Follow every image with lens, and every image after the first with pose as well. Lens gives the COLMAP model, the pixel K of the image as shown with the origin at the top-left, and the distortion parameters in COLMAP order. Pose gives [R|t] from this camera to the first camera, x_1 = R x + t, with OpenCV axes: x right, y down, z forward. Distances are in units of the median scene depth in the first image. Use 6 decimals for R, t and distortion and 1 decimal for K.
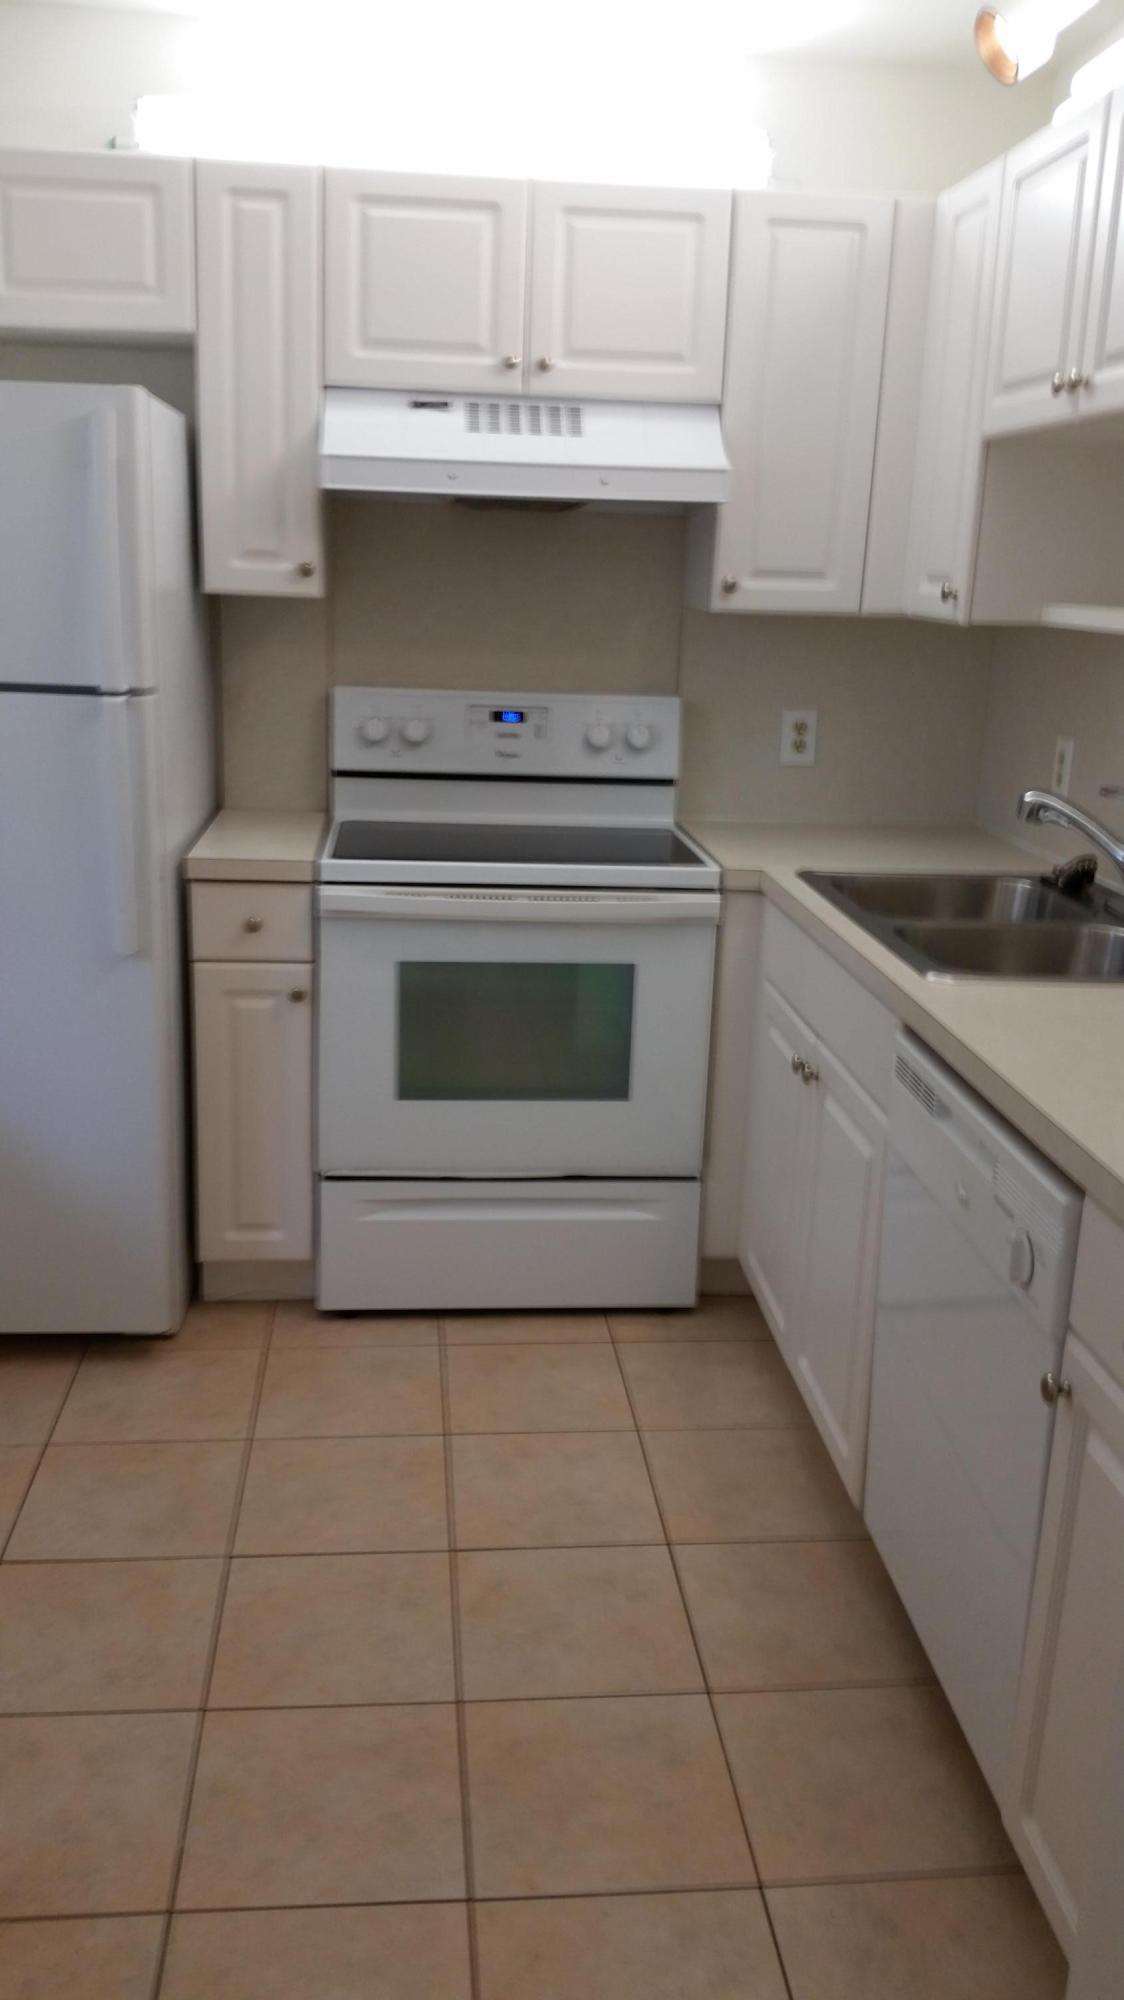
lens RADIAL K [[1622.6, 0, 543.5], [0, 1622.6, 1002.3], [0, 0, 1]] dist [0.029835, -0.041638]
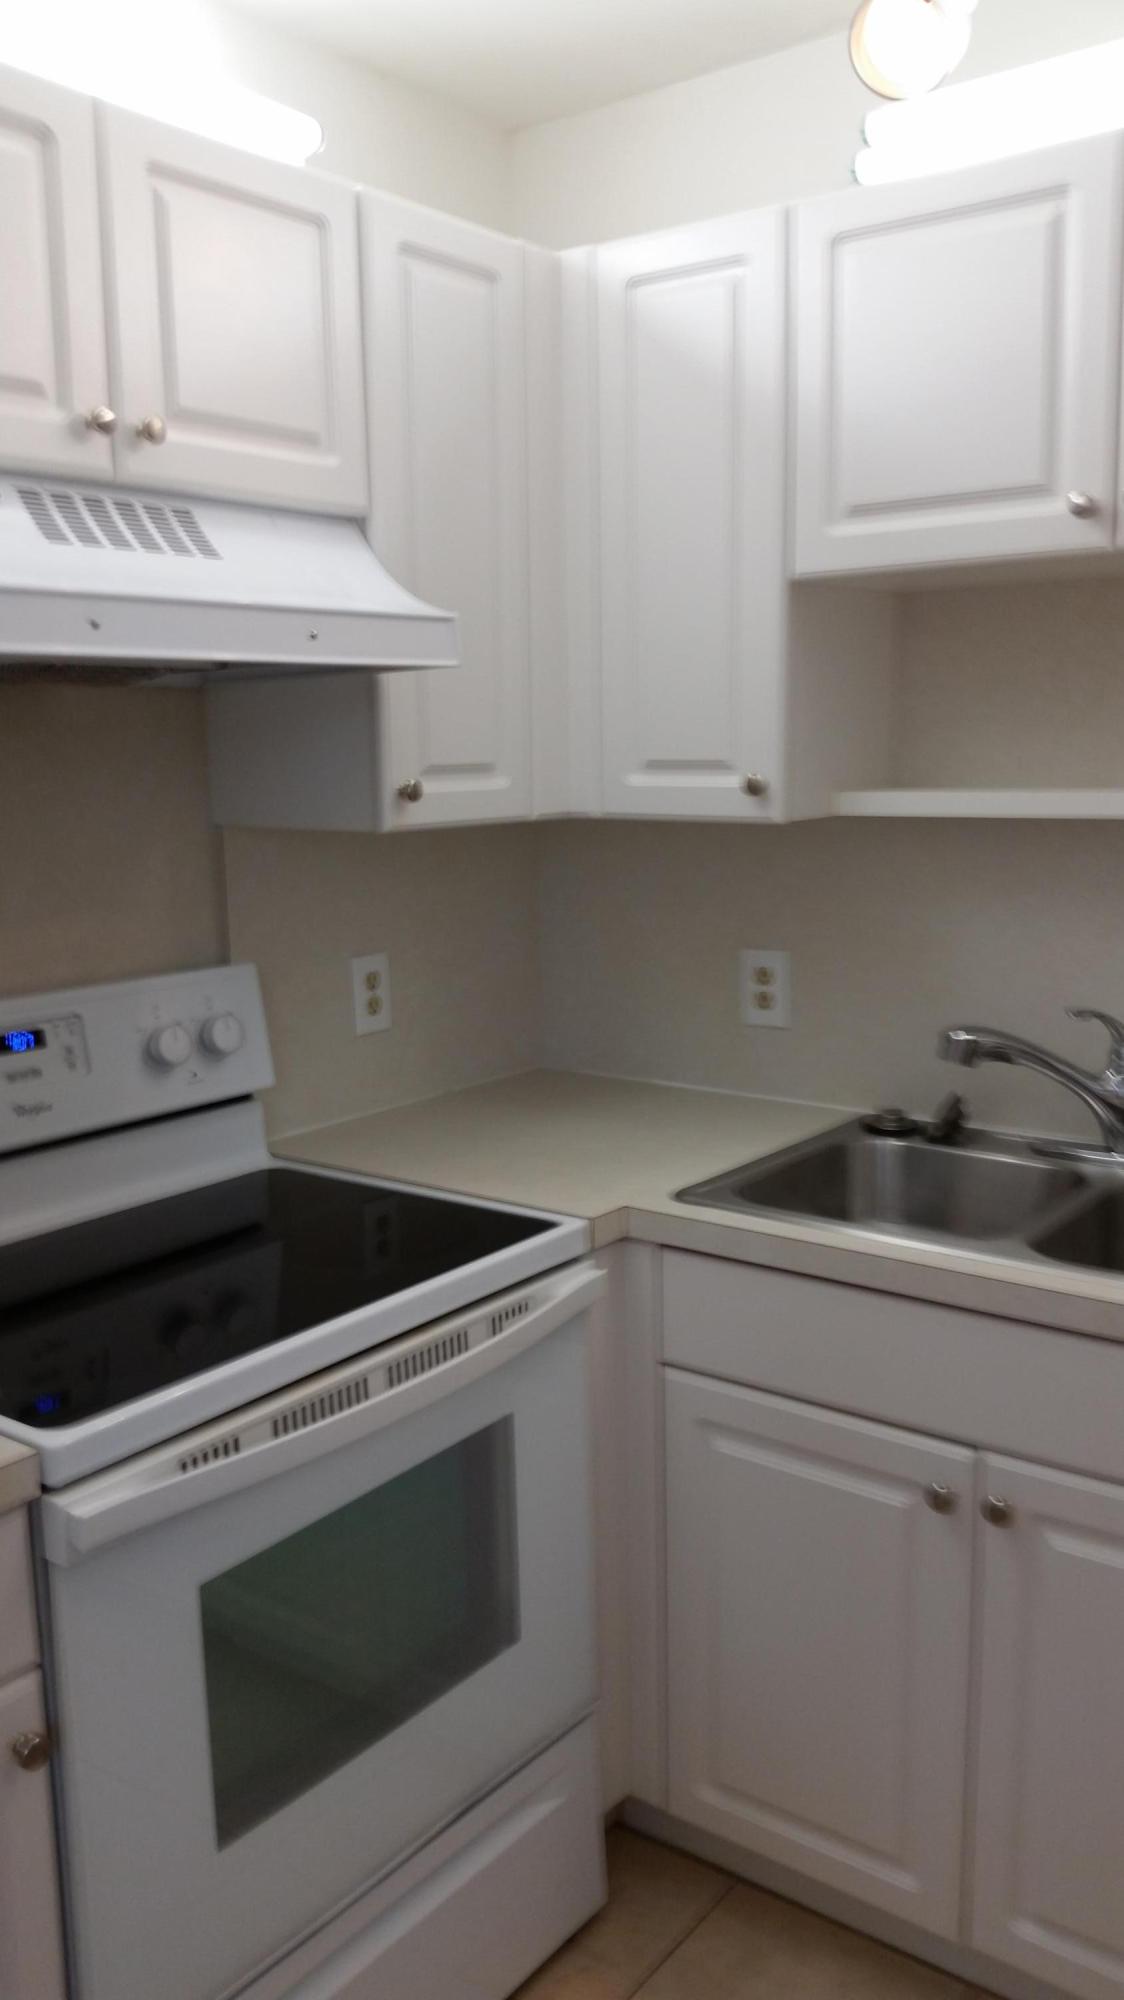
lens RADIAL K [[1622.6, 0, 575.3], [0, 1622.6, 995.4], [0, 0, 1]] dist [0.029835, -0.041638]
pose [[0.661251, -0.159833, 0.732940, -0.342495], [0.225769, 0.974142, 0.008746, -0.173607], [-0.715385, 0.159691, 0.680237, 0.542872]]
